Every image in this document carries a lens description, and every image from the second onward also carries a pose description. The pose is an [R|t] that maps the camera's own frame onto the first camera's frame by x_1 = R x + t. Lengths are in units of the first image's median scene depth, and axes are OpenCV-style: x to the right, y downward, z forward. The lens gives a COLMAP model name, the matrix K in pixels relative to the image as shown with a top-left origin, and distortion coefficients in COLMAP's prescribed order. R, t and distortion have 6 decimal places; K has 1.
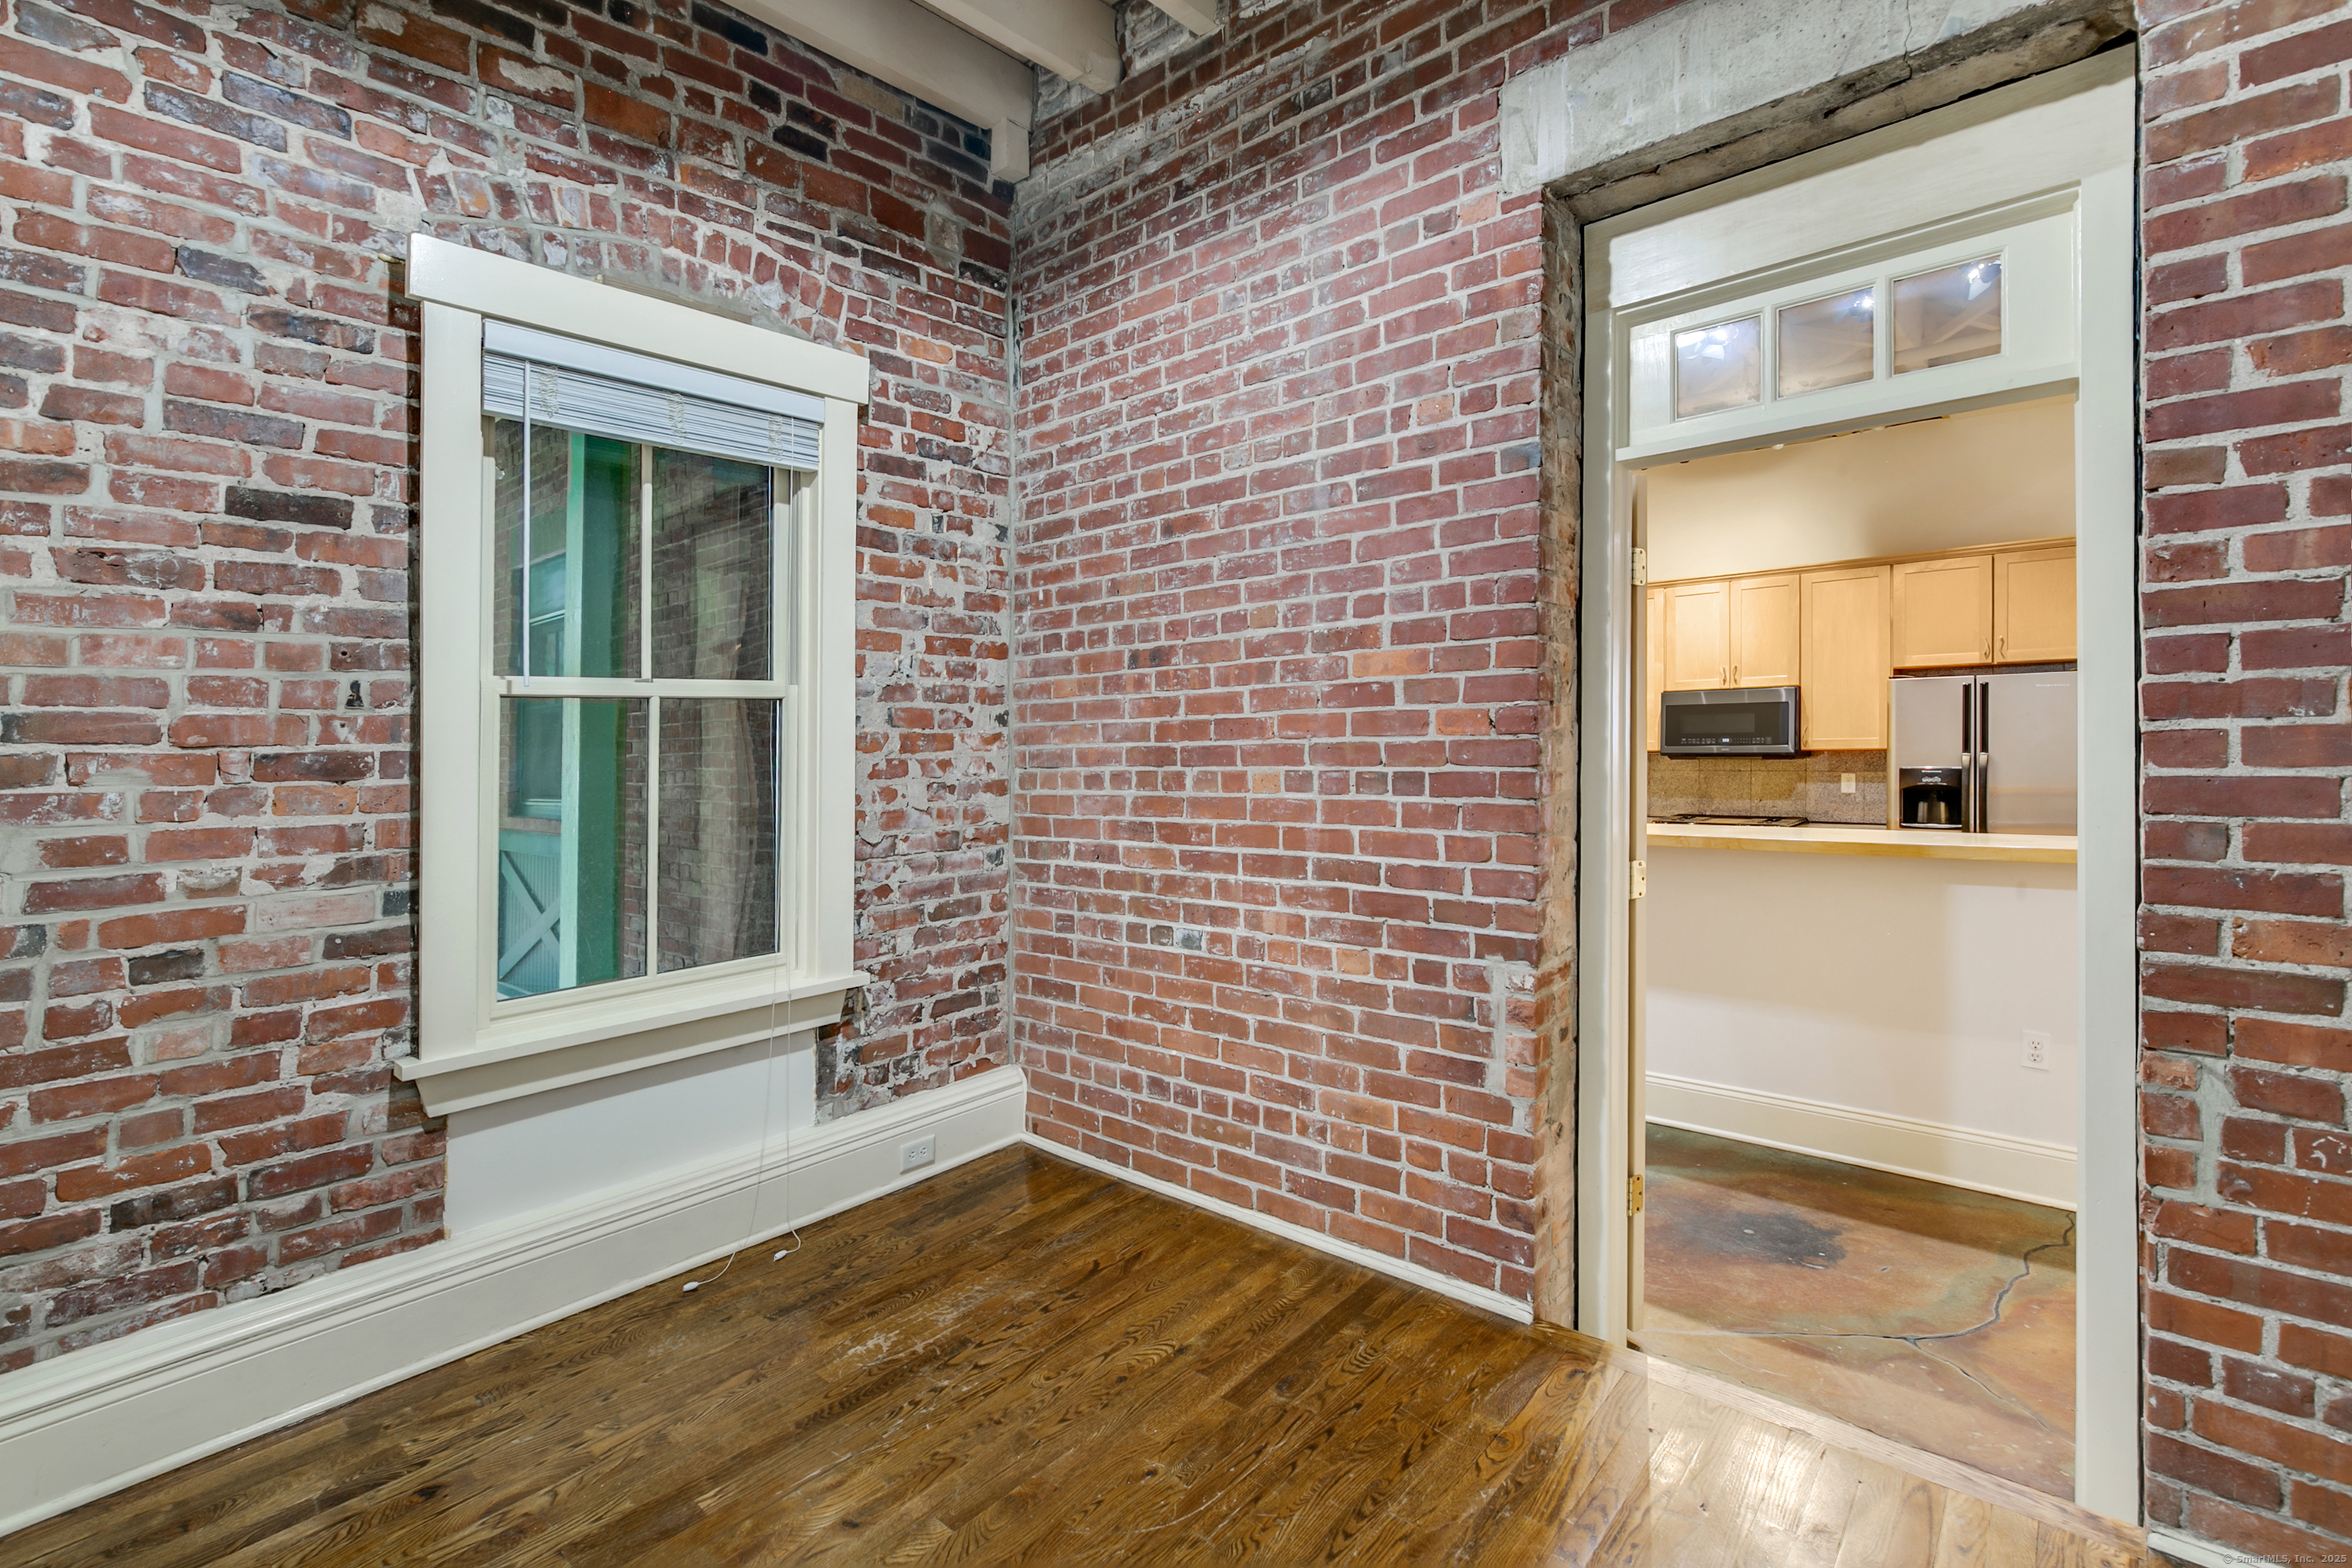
lens RADIAL K [[1087.5, 0, 1171.2], [0, 1087.5, 776.0], [0, 0, 1]] dist [0.000781, 0.000525]
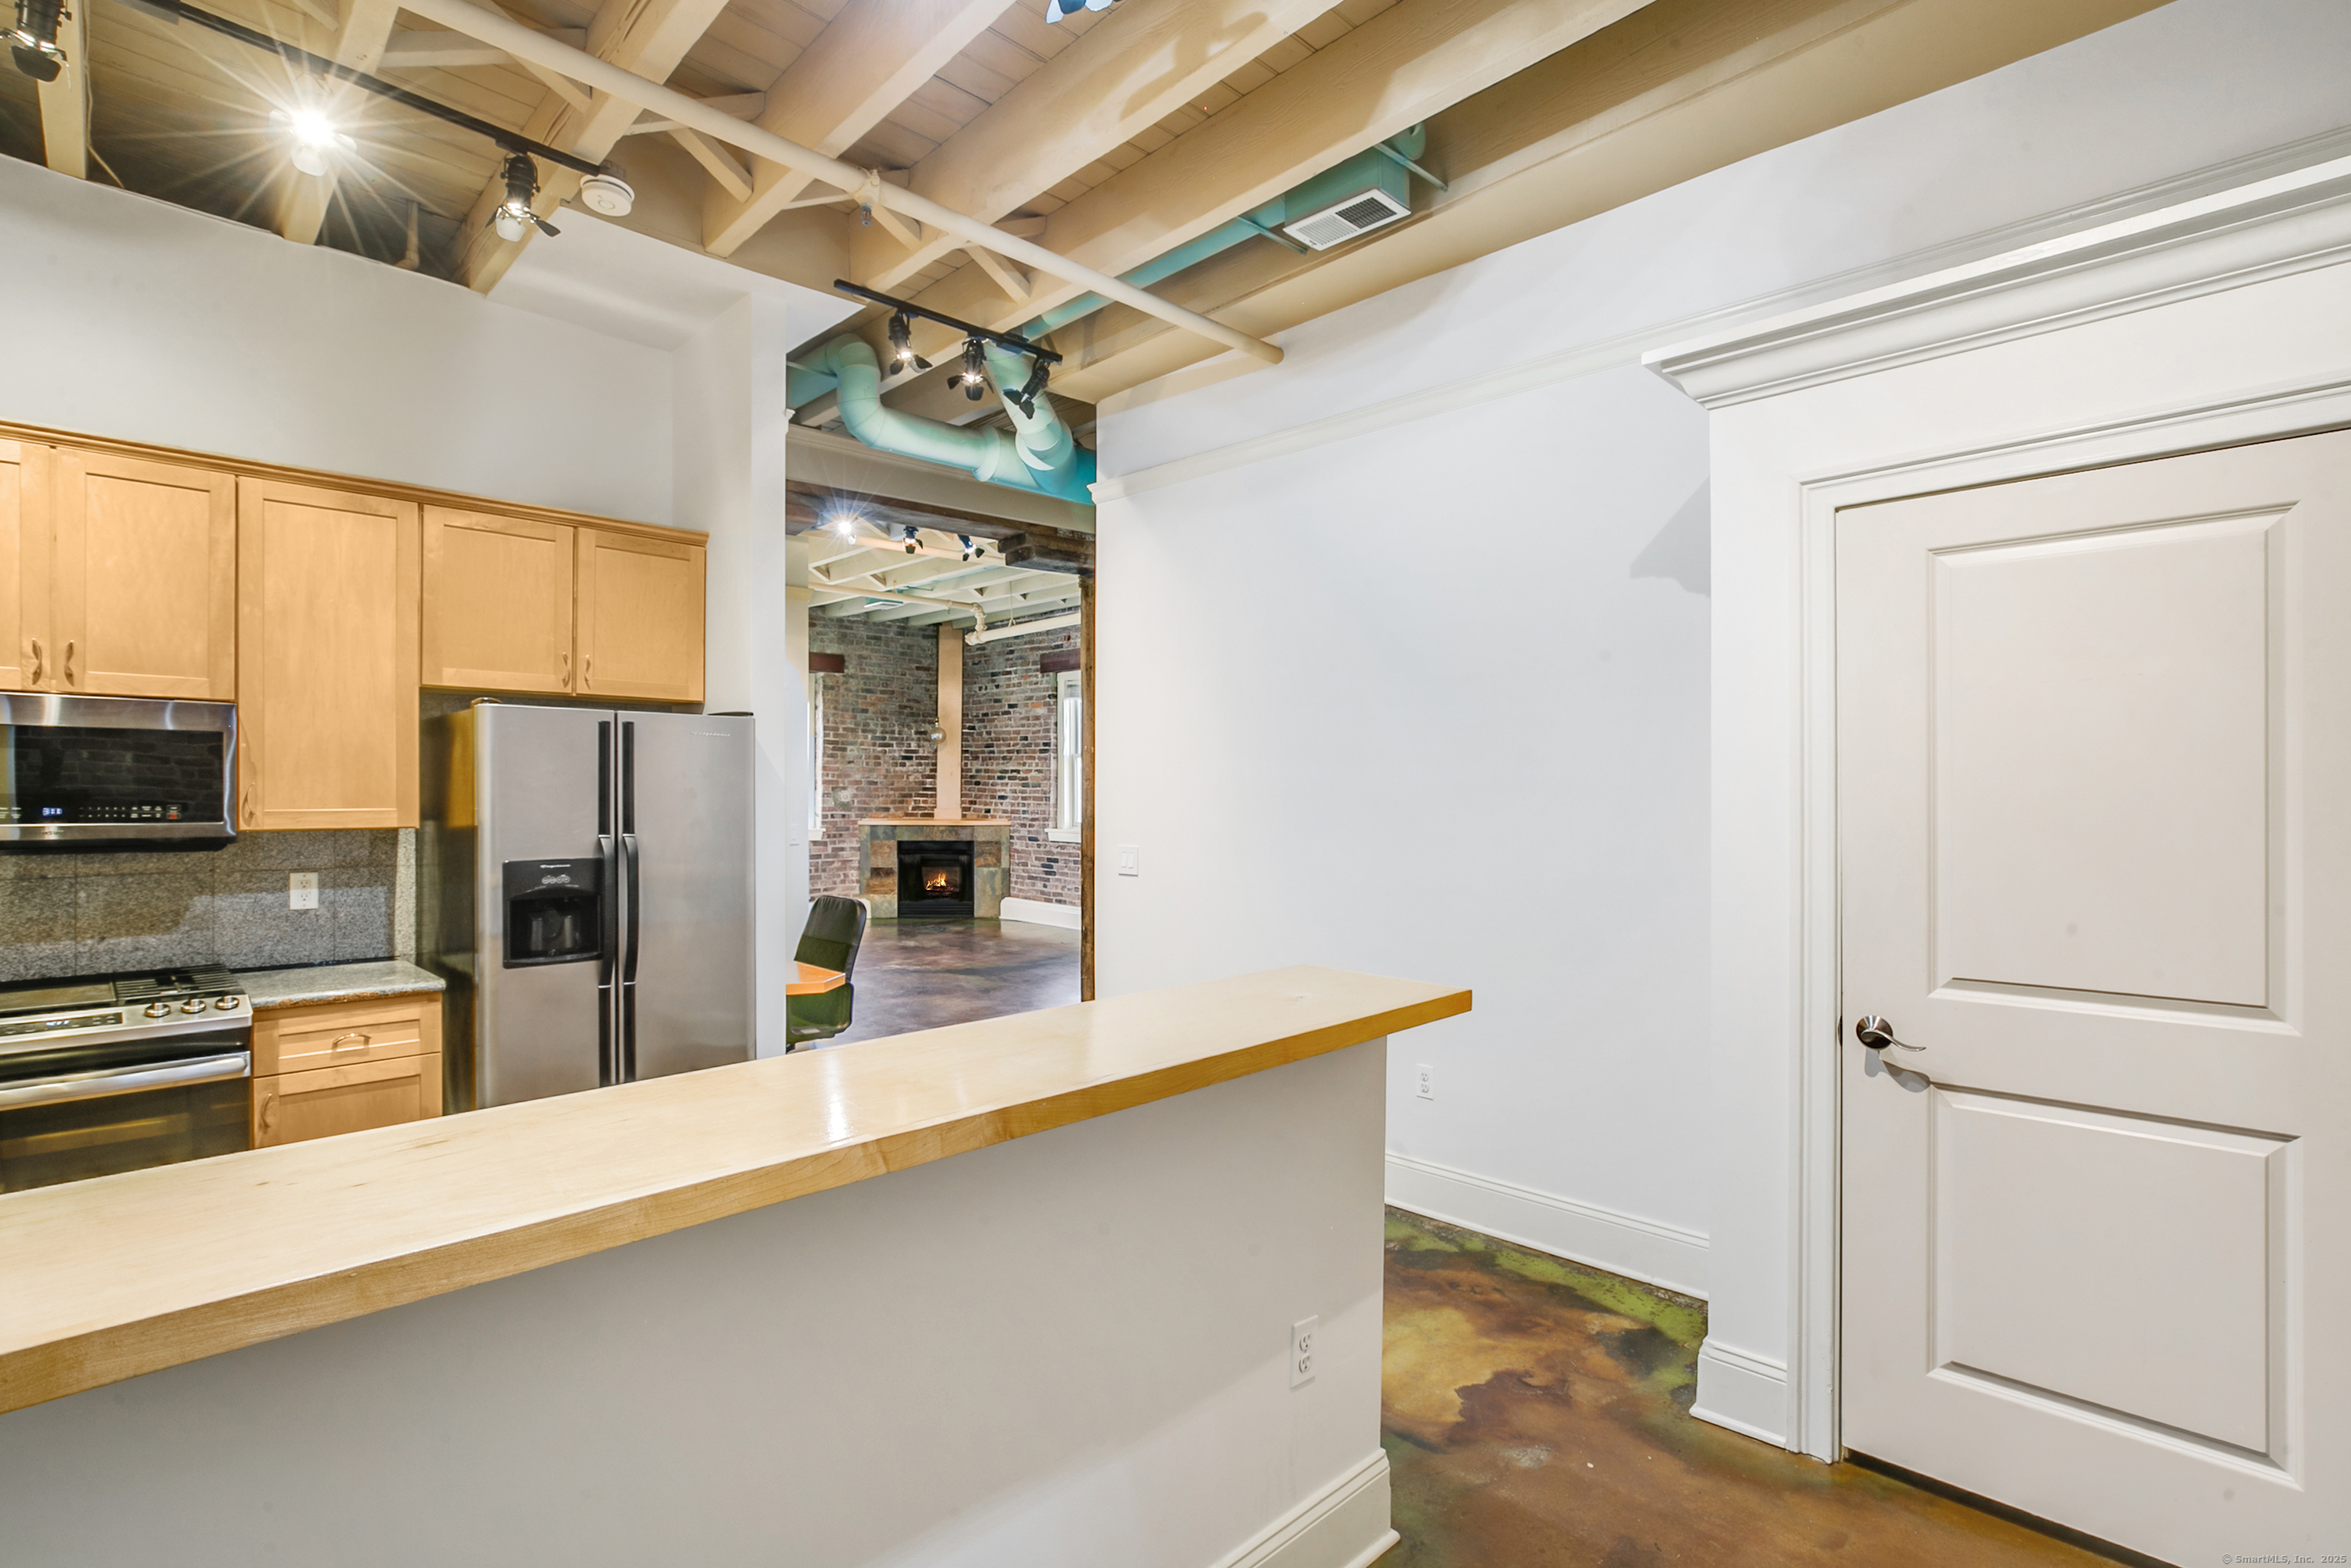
lens RADIAL K [[1113.2, 0, 1175.0], [0, 1113.2, 816.5], [0, 0, 1]] dist [-0.002500, -0.000436]
pose [[0.069069, -0.002302, 0.997609, 0.085084], [0.027479, 0.999622, 0.000405, -0.015486], [-0.997233, 0.027386, 0.069106, 0.439083]]
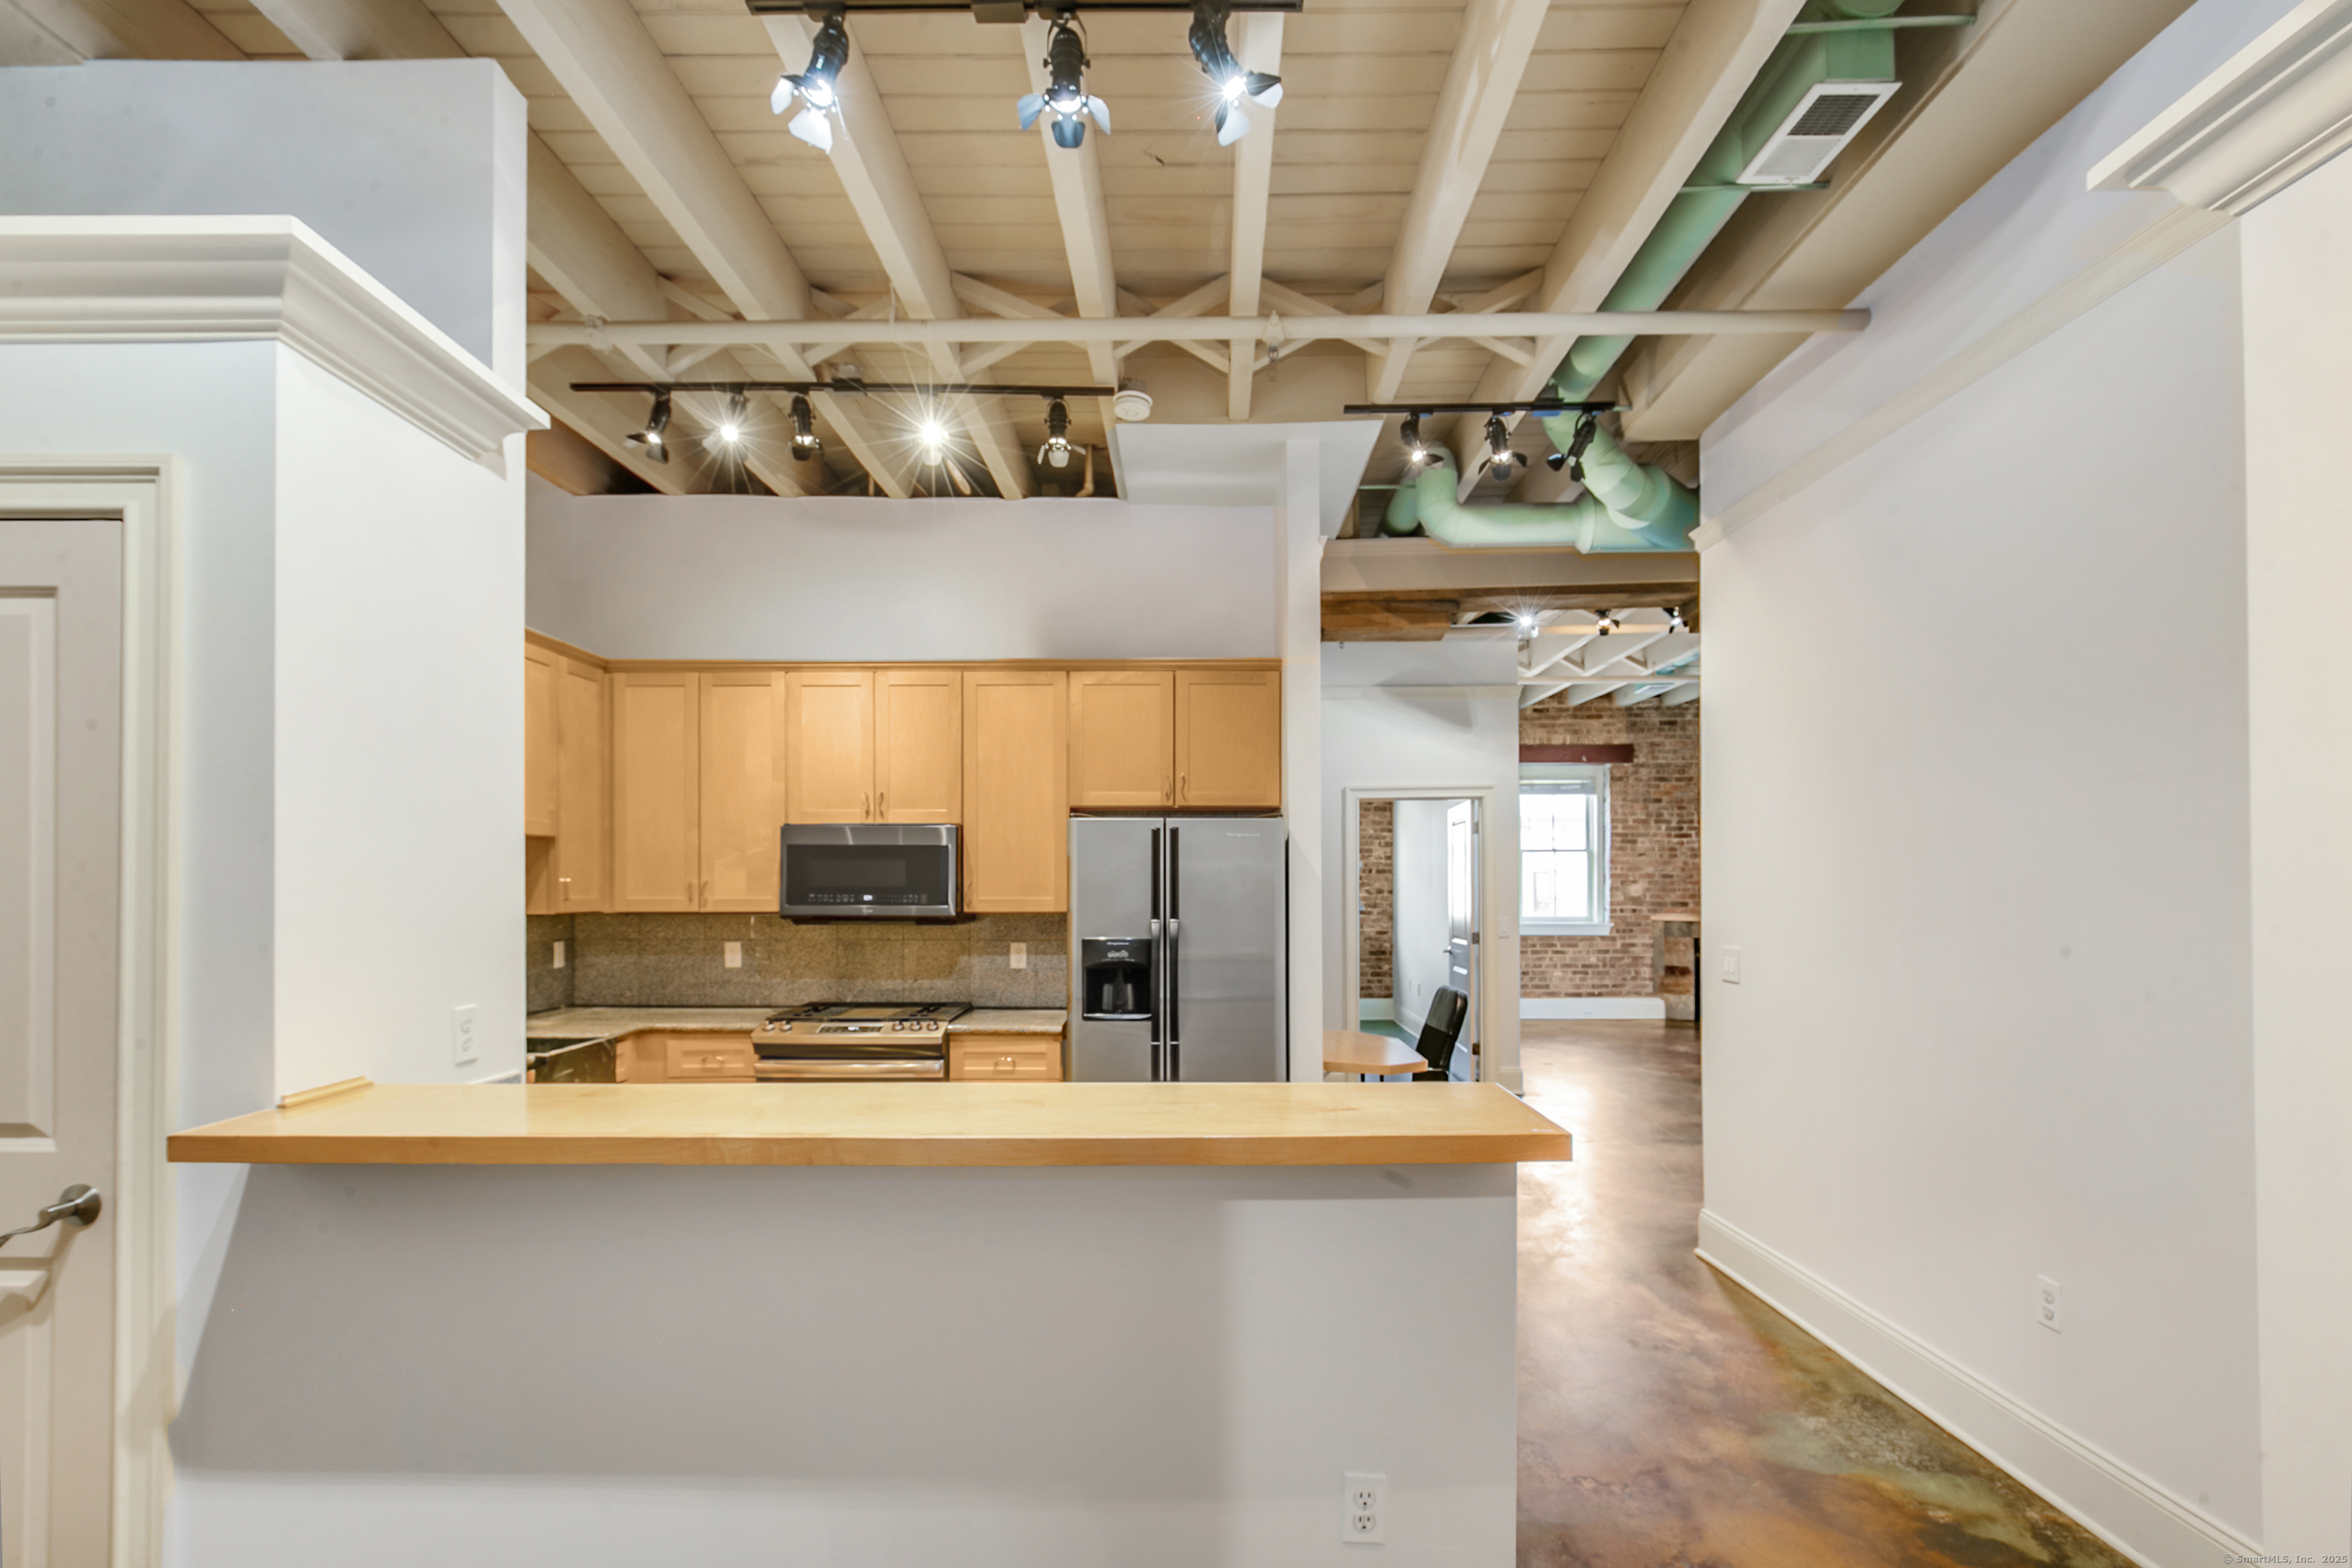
lens RADIAL K [[1104.7, 0, 1176.2], [0, 1104.7, 894.6], [0, 0, 1]] dist [-0.000270, 0.000258]
pose [[0.755152, 0.013925, 0.655401, 0.163431], [0.006629, 0.999561, -0.028875, -0.010871], [-0.655516, 0.026150, 0.754729, 0.282701]]
